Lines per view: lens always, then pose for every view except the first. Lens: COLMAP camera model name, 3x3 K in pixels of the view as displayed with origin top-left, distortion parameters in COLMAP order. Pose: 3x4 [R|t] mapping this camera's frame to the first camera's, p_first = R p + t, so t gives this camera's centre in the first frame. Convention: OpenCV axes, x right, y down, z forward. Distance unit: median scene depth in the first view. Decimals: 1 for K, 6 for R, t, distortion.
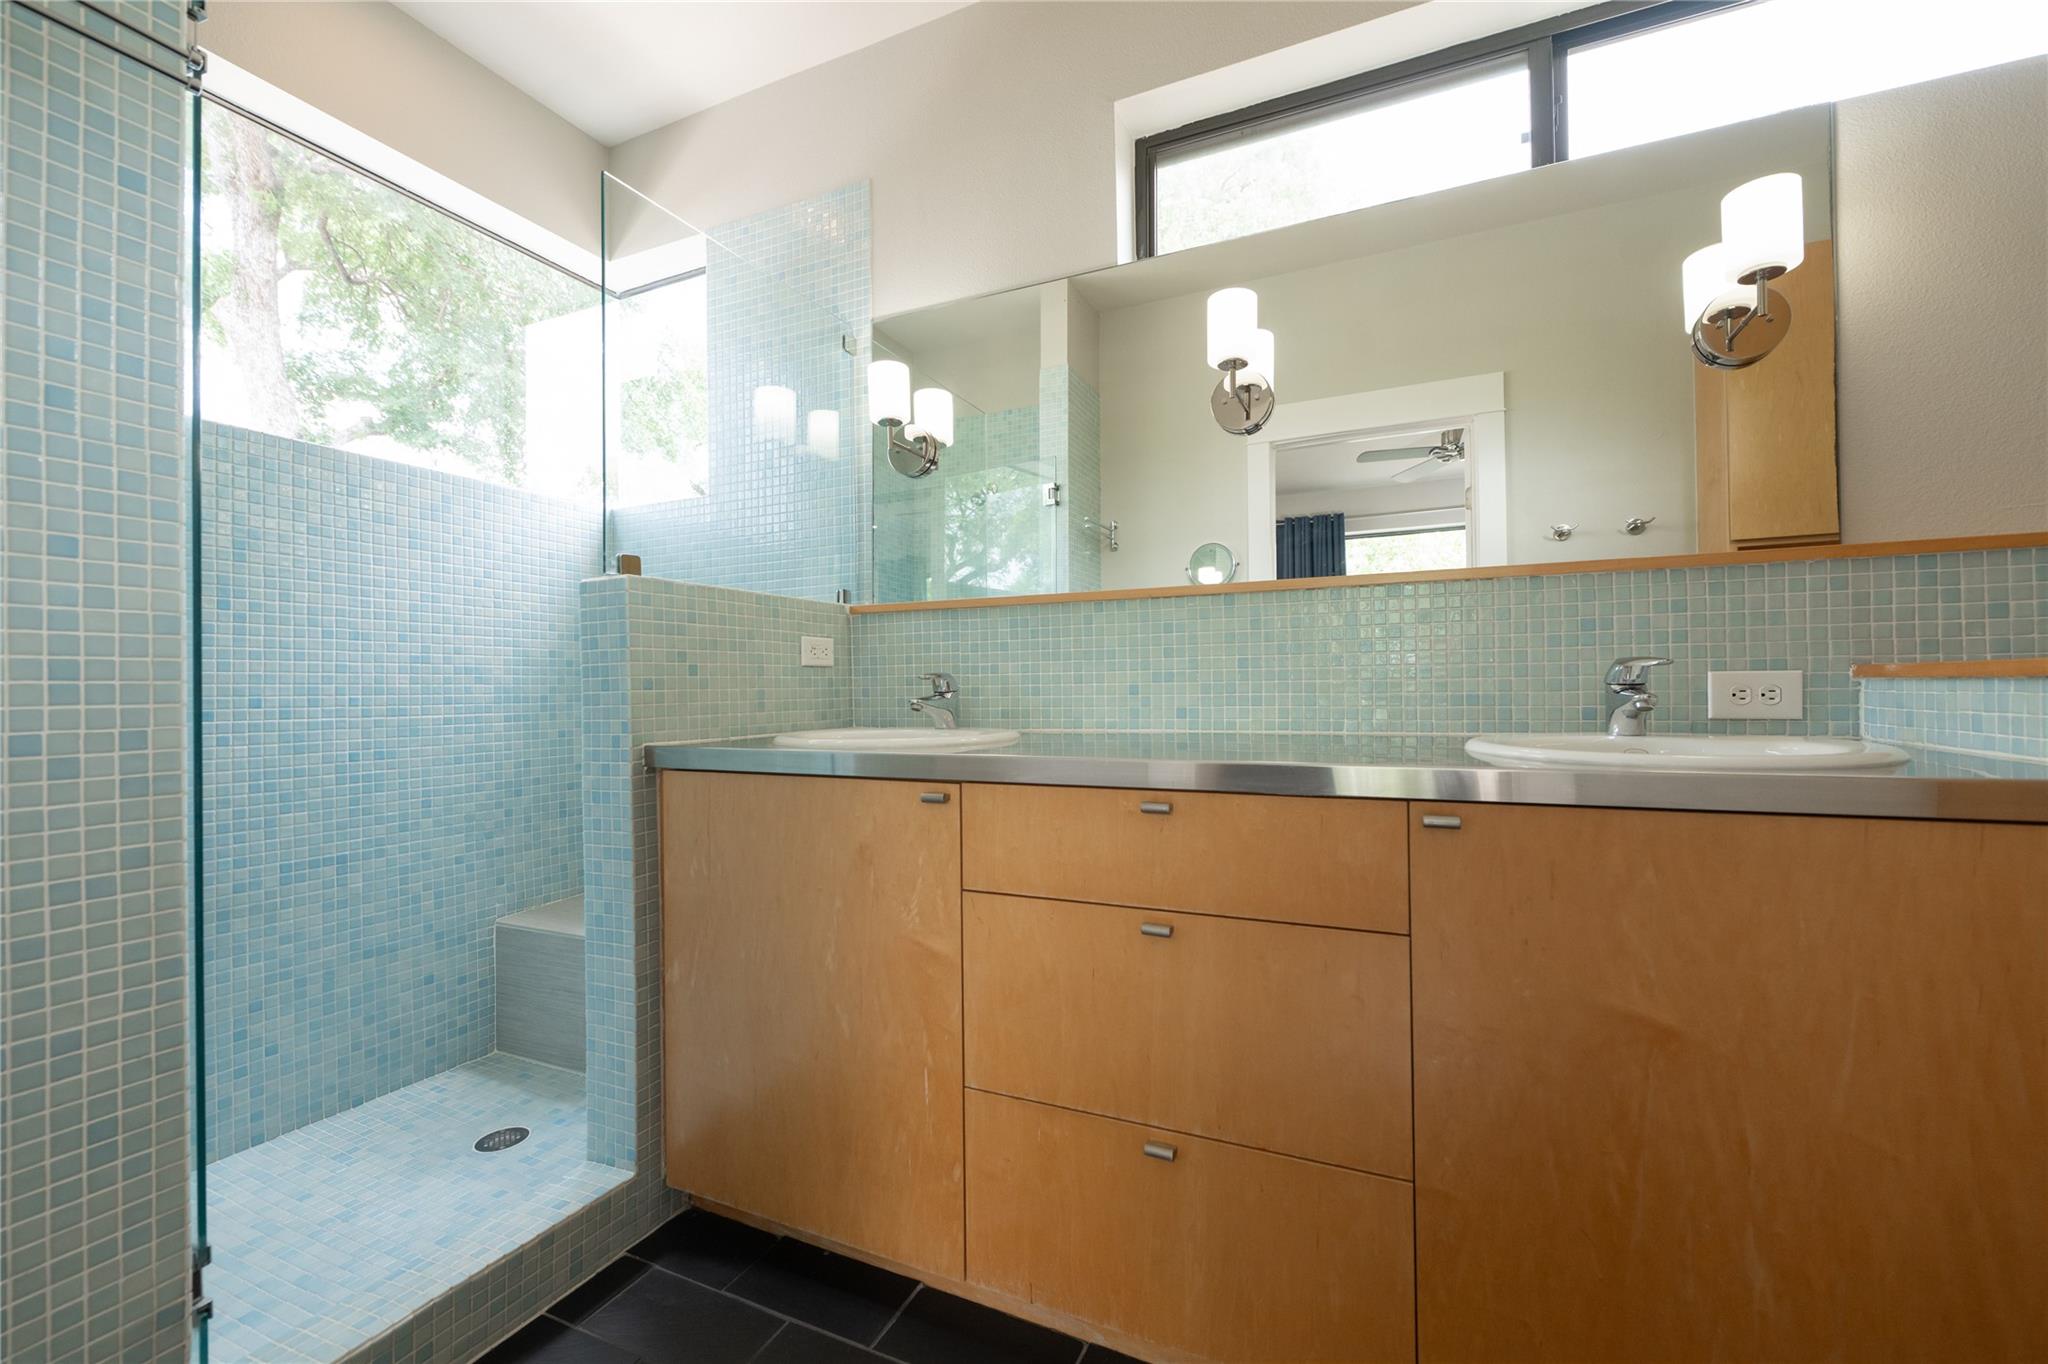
lens RADIAL K [[822.9, 0, 1027.8], [0, 822.9, 683.3], [0, 0, 1]] dist [0.000725, 0.000024]
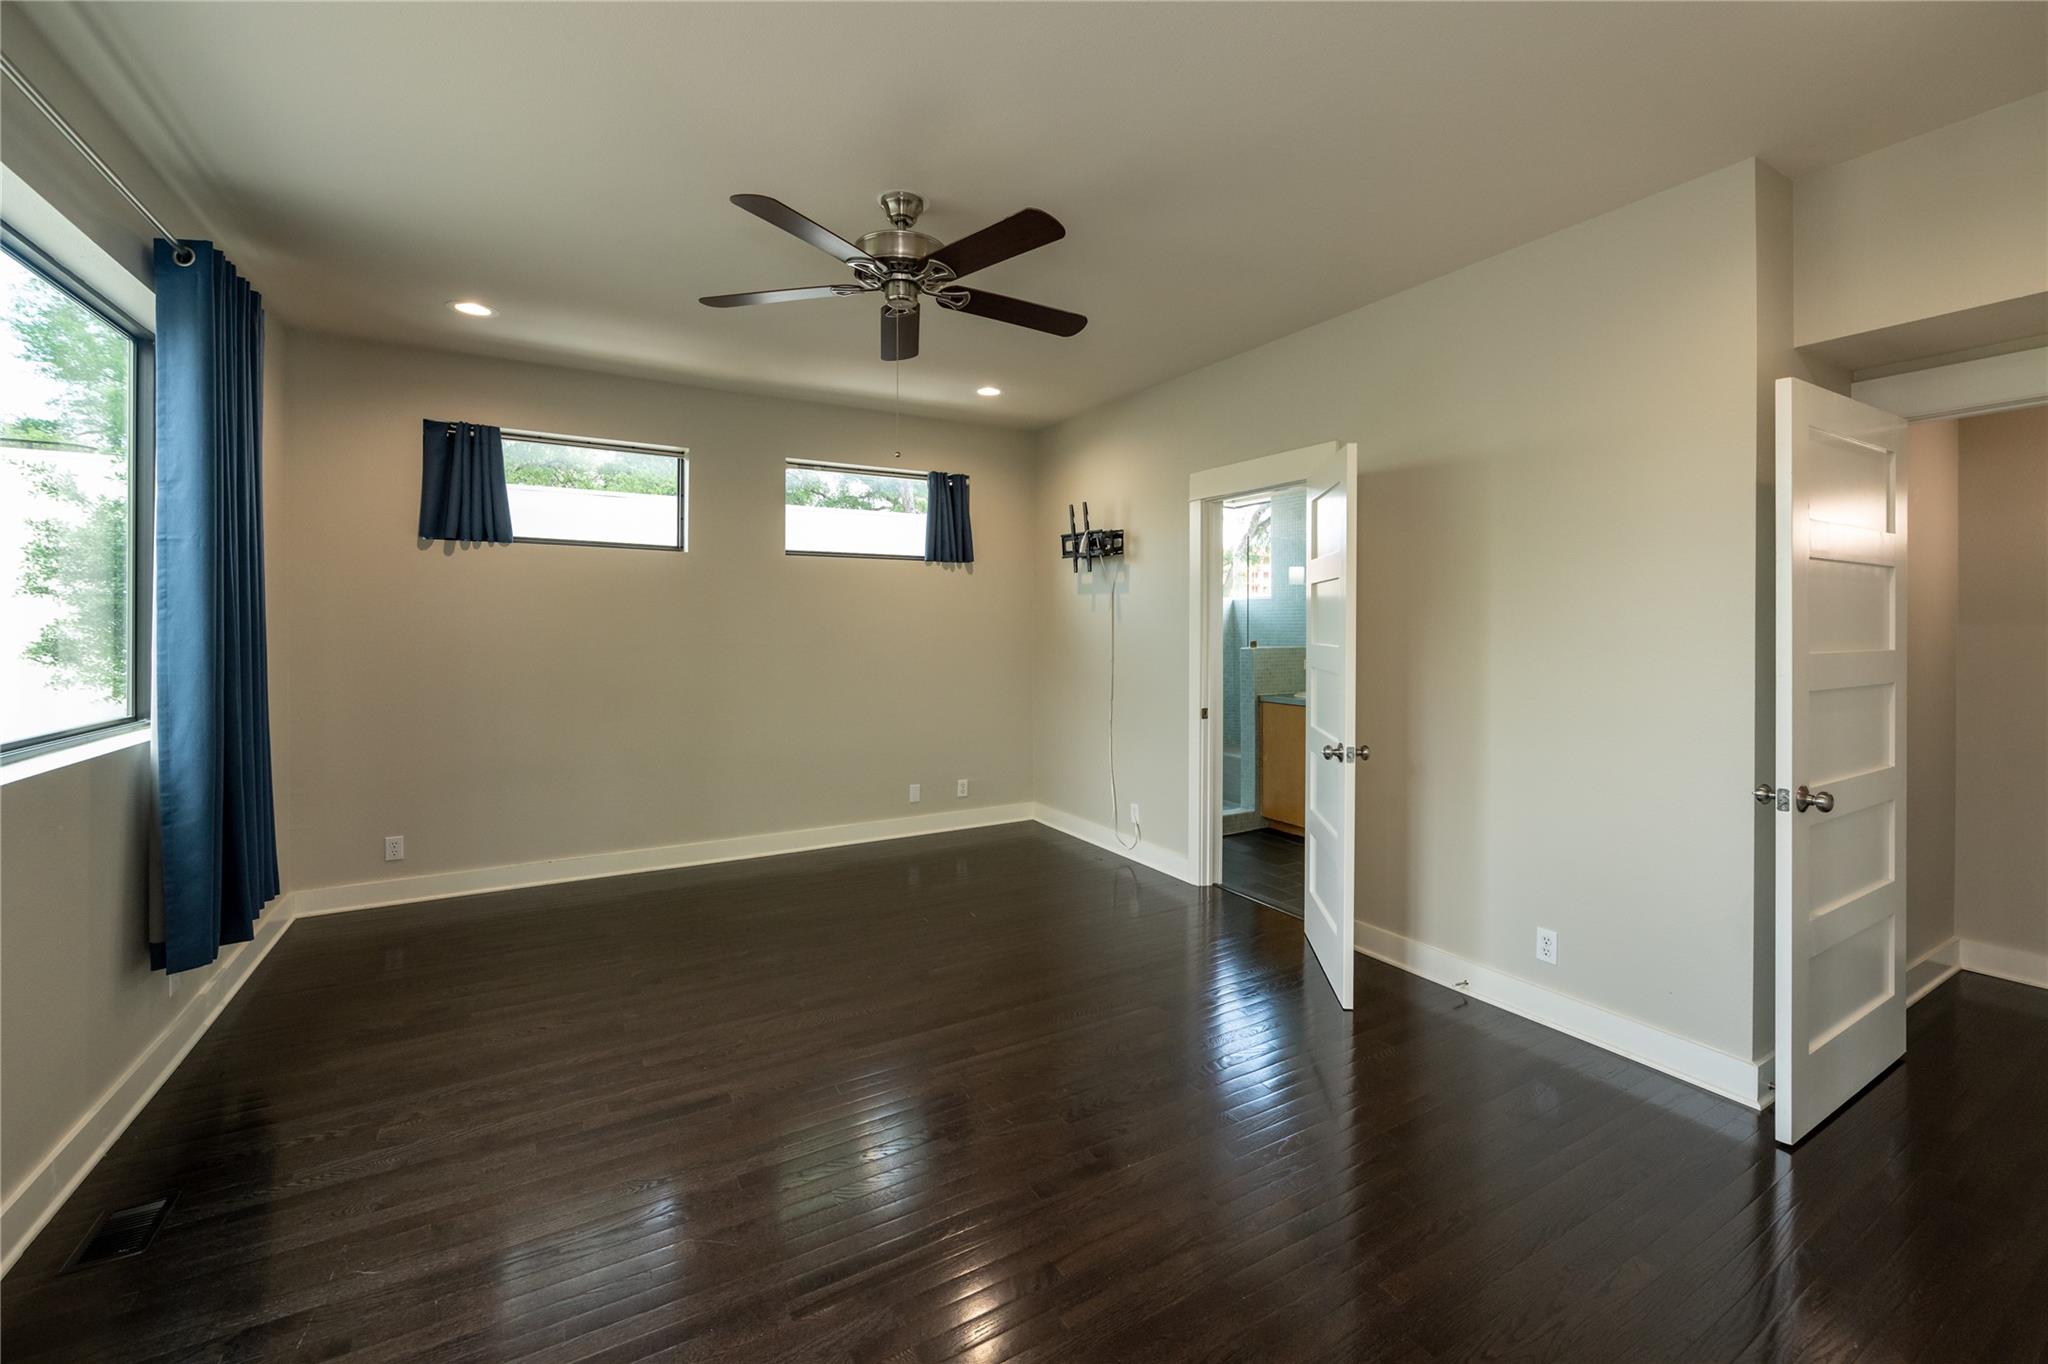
lens RADIAL K [[822.9, 0, 1015.4], [0, 822.9, 627.3], [0, 0, 1]] dist [0.000725, 0.000024]
pose [[0.806435, 0.010839, -0.591223, 0.864774], [-0.007581, 0.999939, 0.007992, -0.260047], [0.591274, -0.001963, 0.806468, -2.715308]]
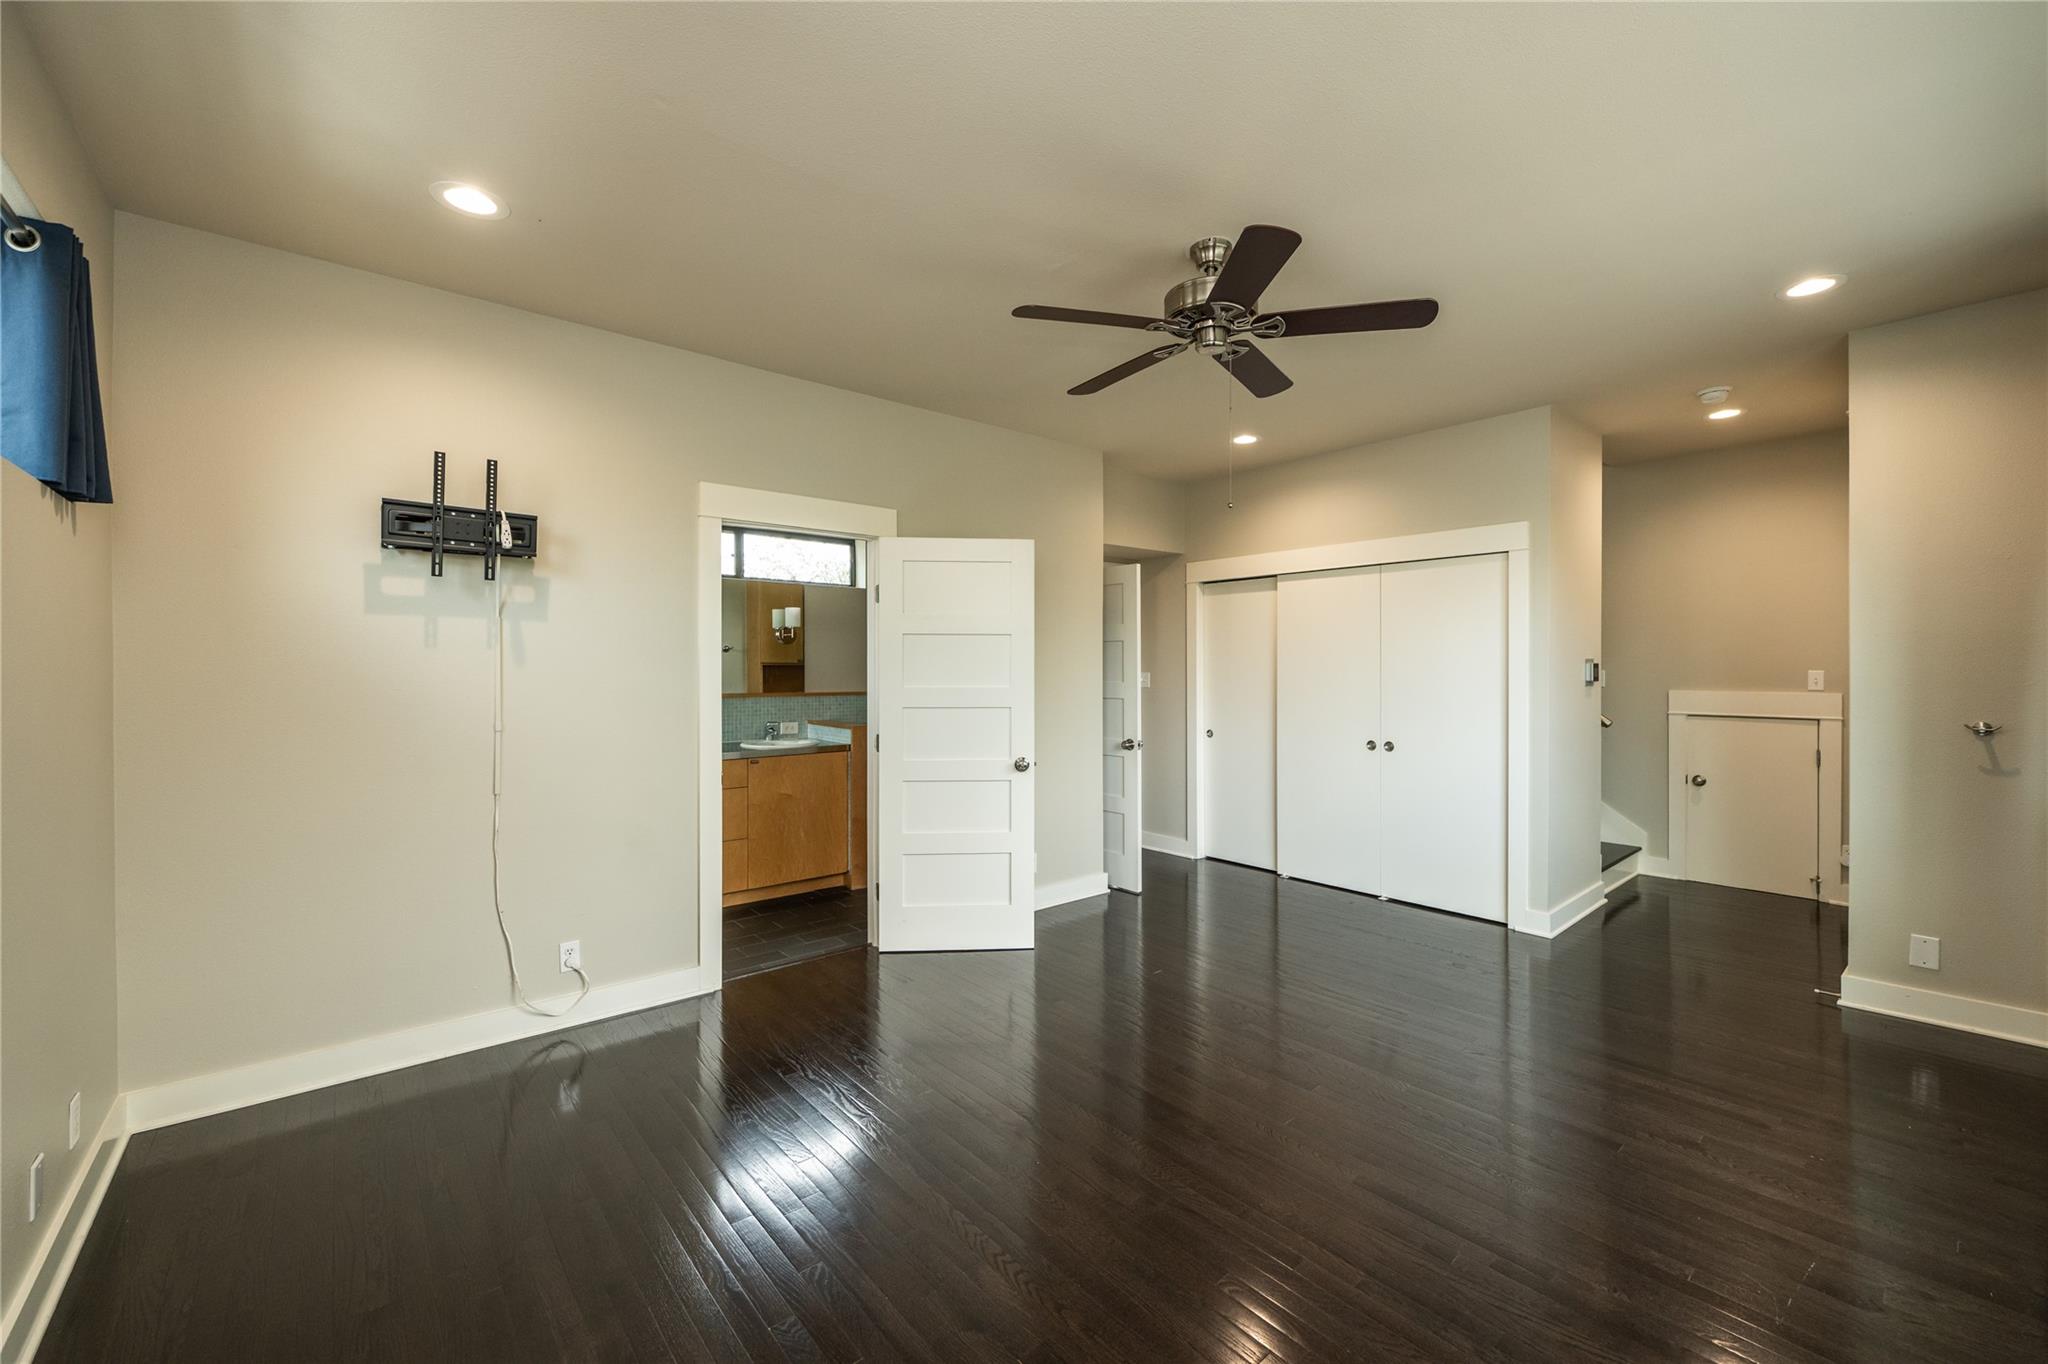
lens RADIAL K [[822.9, 0, 1026.4], [0, 822.9, 680.4], [0, 0, 1]] dist [0.000725, 0.000024]
pose [[0.446397, 0.001062, 0.894834, -2.180287], [-0.008208, 0.999962, 0.002908, -0.240563], [-0.894797, -0.008643, 0.446389, -1.815425]]
